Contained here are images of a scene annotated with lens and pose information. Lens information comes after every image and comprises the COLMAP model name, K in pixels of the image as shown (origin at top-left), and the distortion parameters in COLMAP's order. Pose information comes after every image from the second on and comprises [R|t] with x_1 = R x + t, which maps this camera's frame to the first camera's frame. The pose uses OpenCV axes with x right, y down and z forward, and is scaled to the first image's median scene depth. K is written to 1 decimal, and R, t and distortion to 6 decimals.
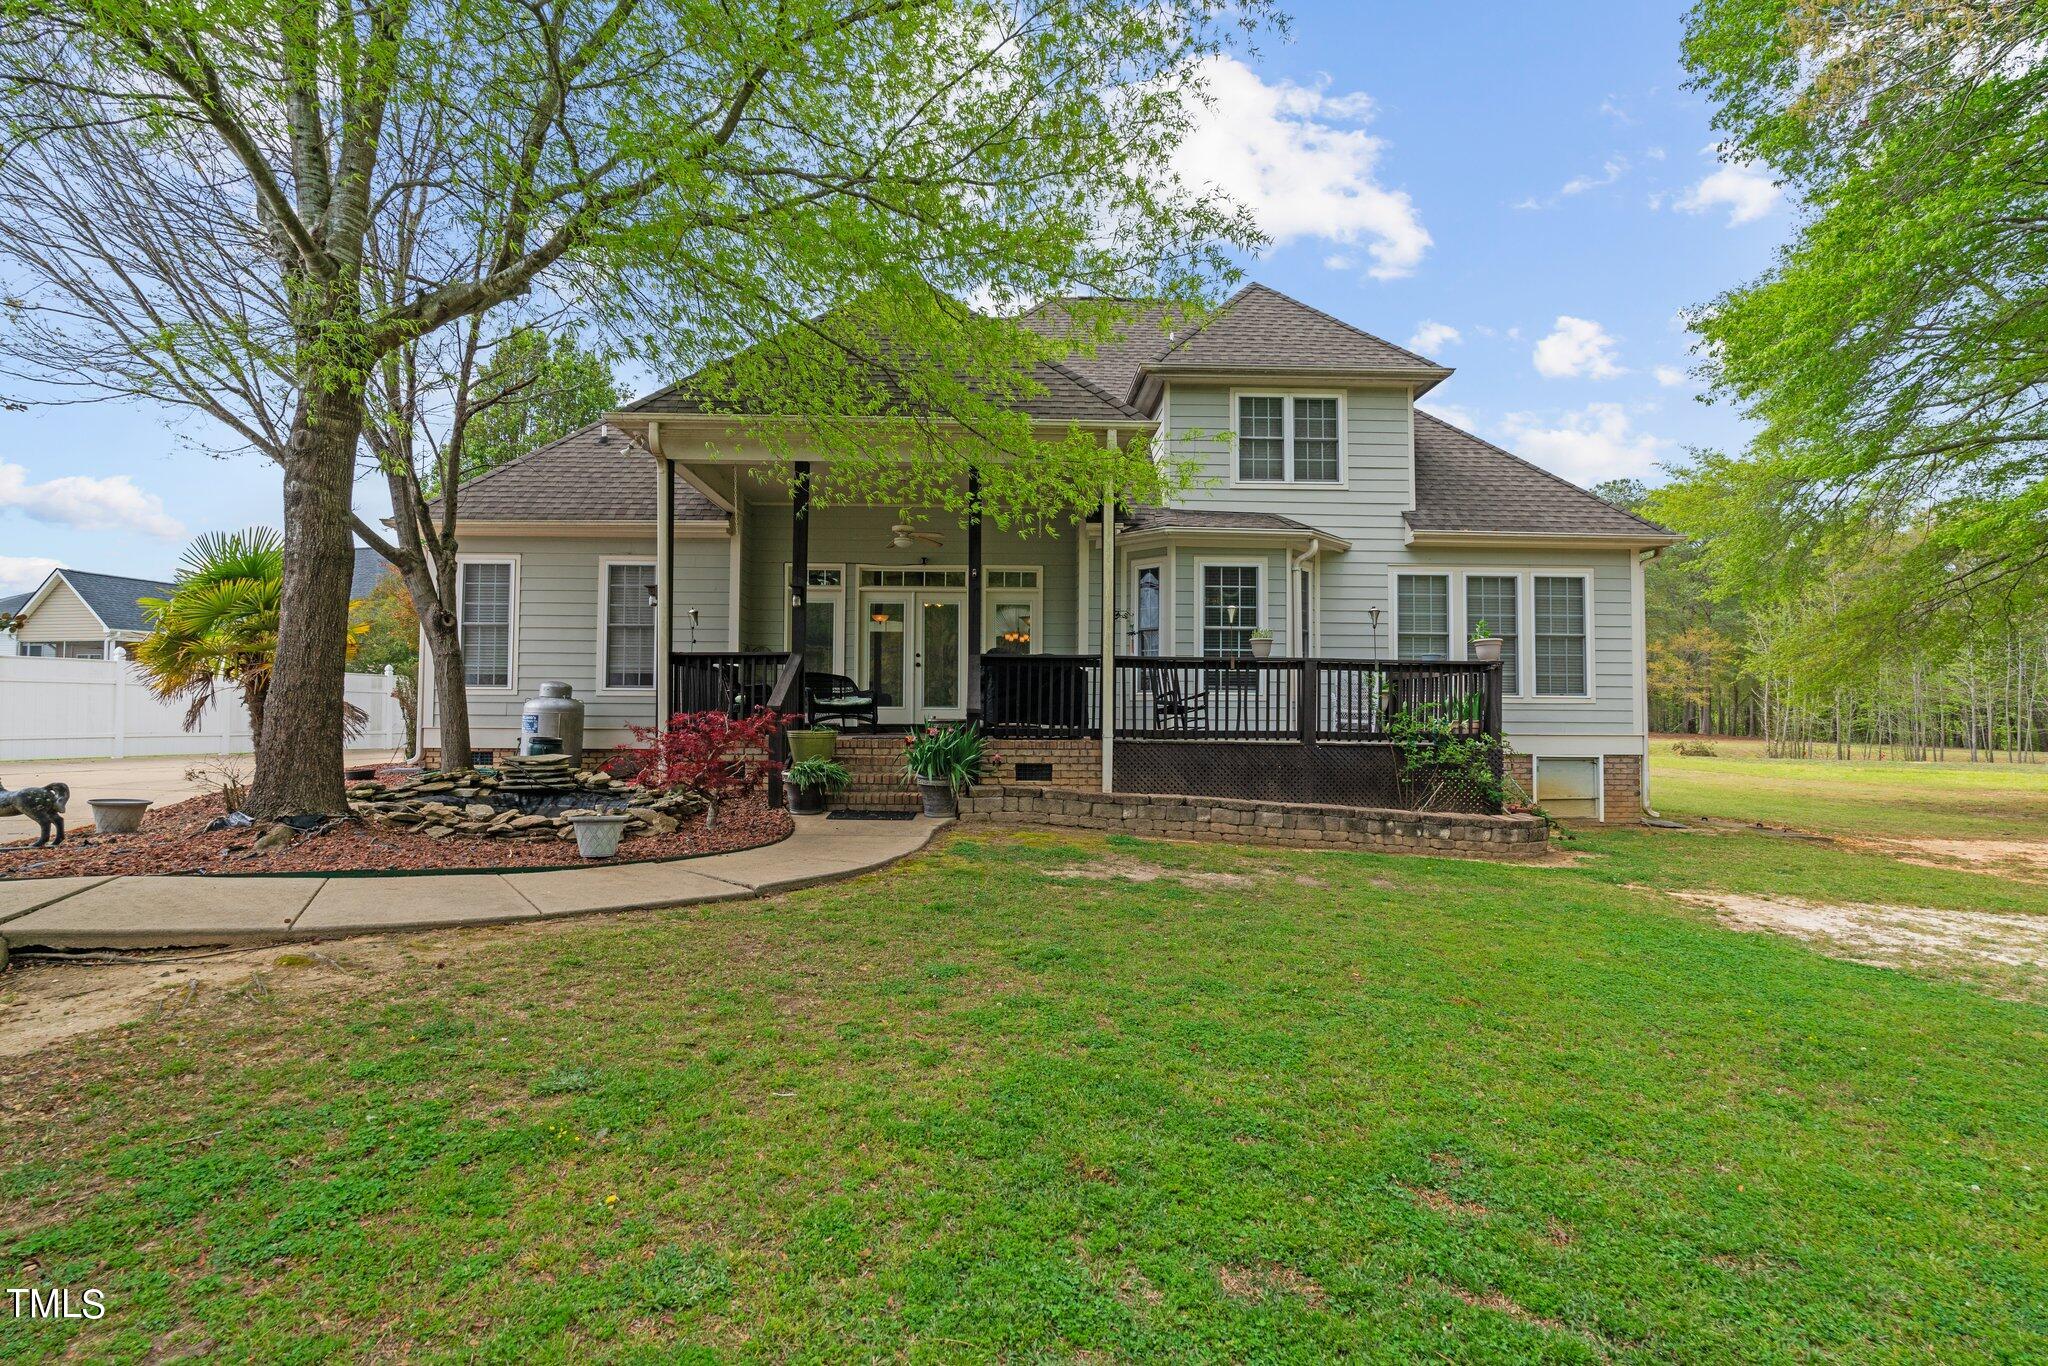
lens RADIAL K [[979.8, 0, 1020.9], [0, 979.8, 677.0], [0, 0, 1]] dist [-0.005339, -0.000331]
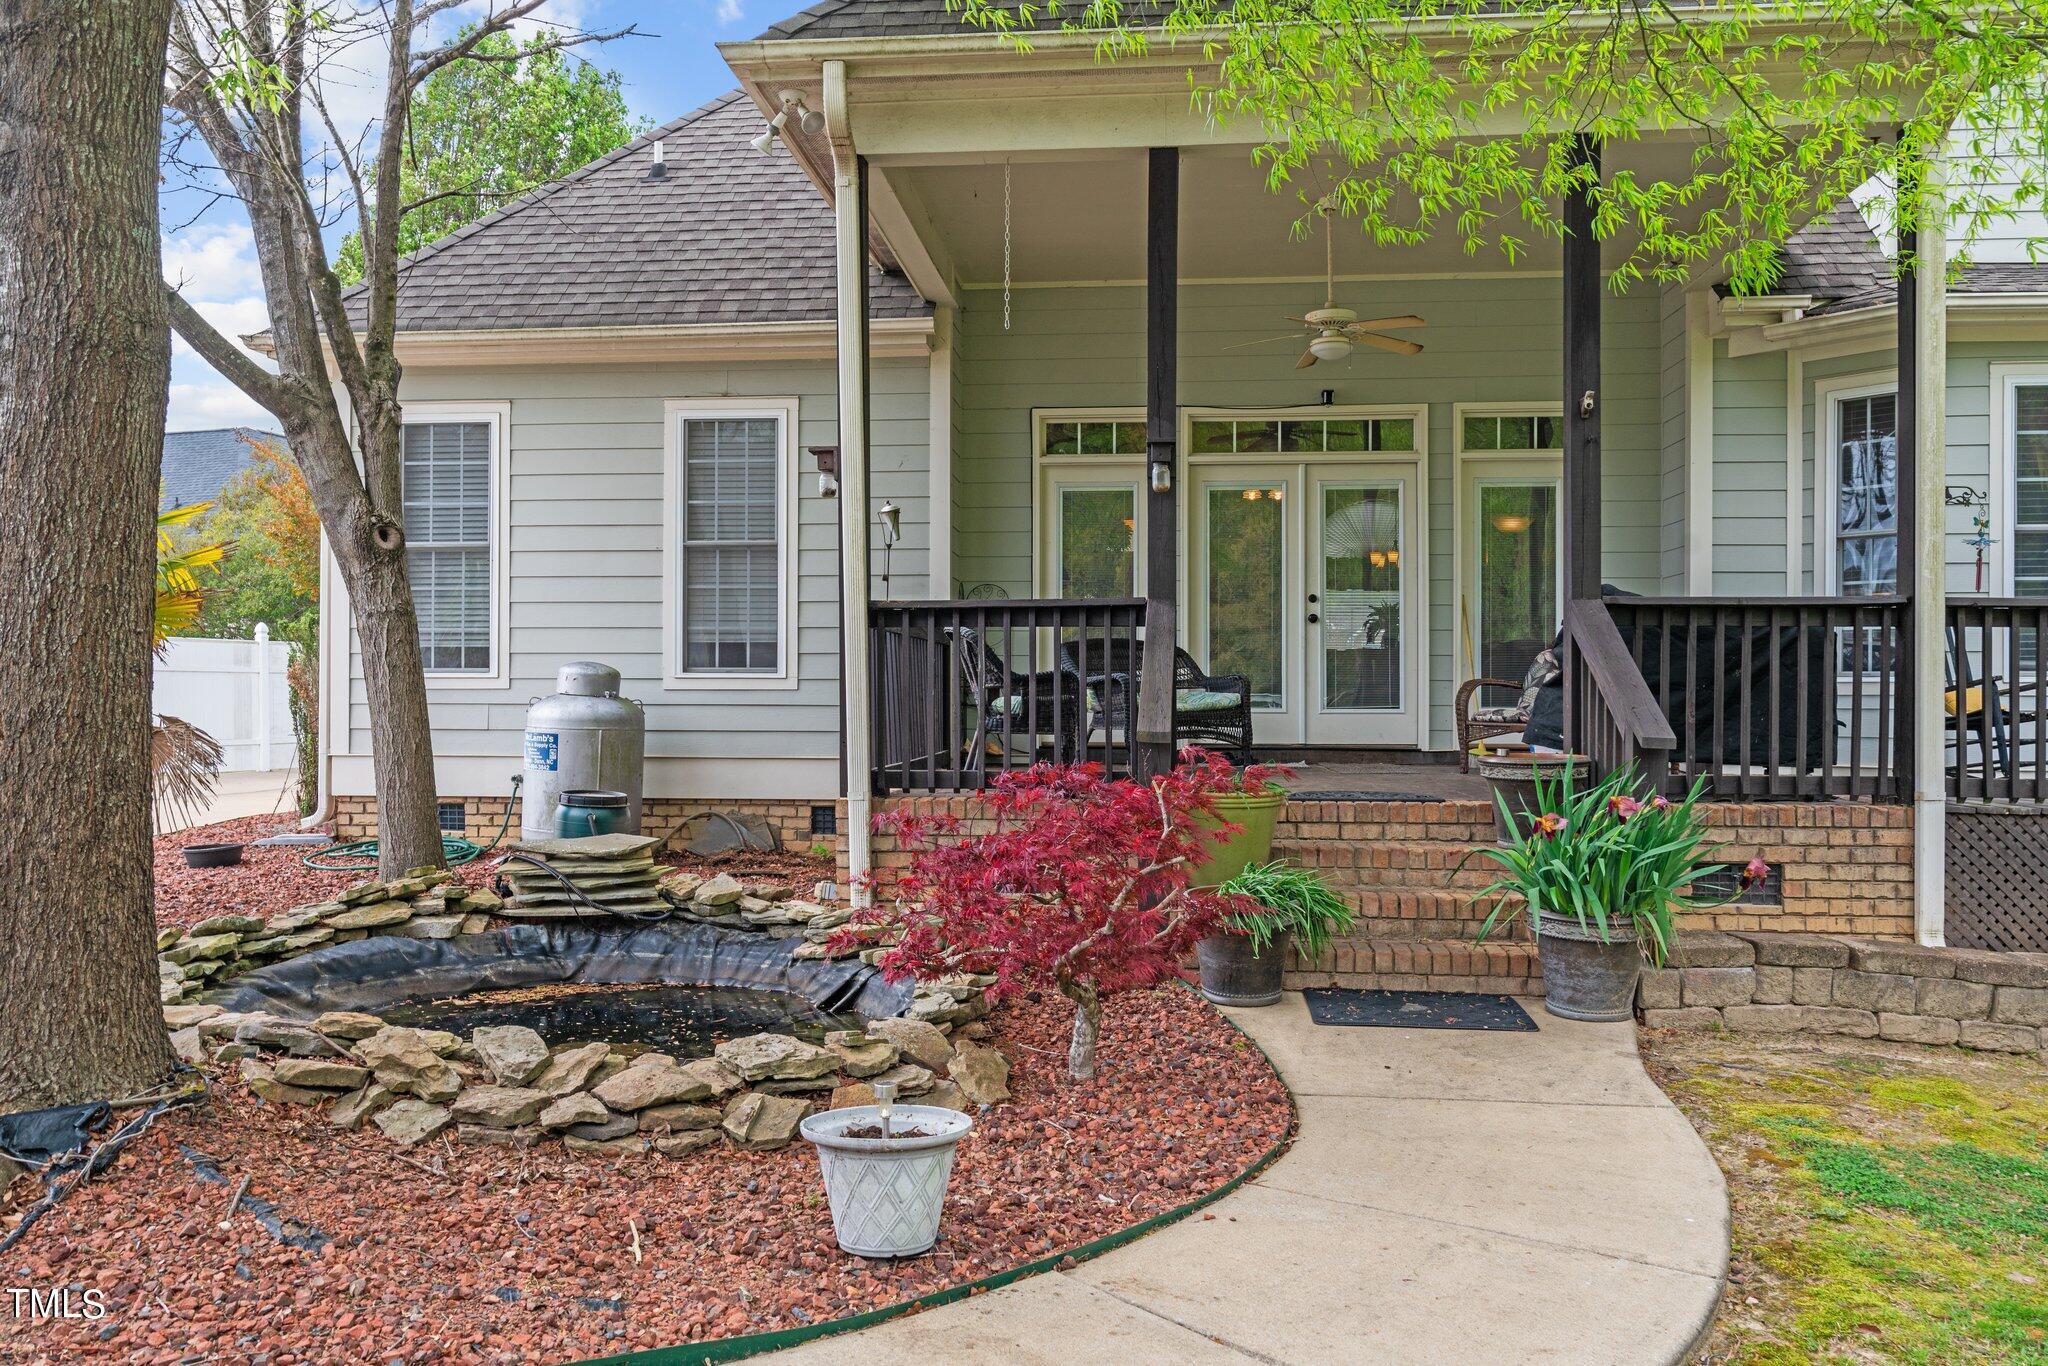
lens RADIAL K [[1572.8, 0, 1026.8], [0, 1572.8, 673.8], [0, 0, 1]] dist [0.000822, -0.002563]
pose [[0.992718, -0.005156, -0.120347, -0.202655], [0.008854, 0.999504, 0.030212, -0.013389], [0.120132, -0.031058, 0.992272, 0.310192]]
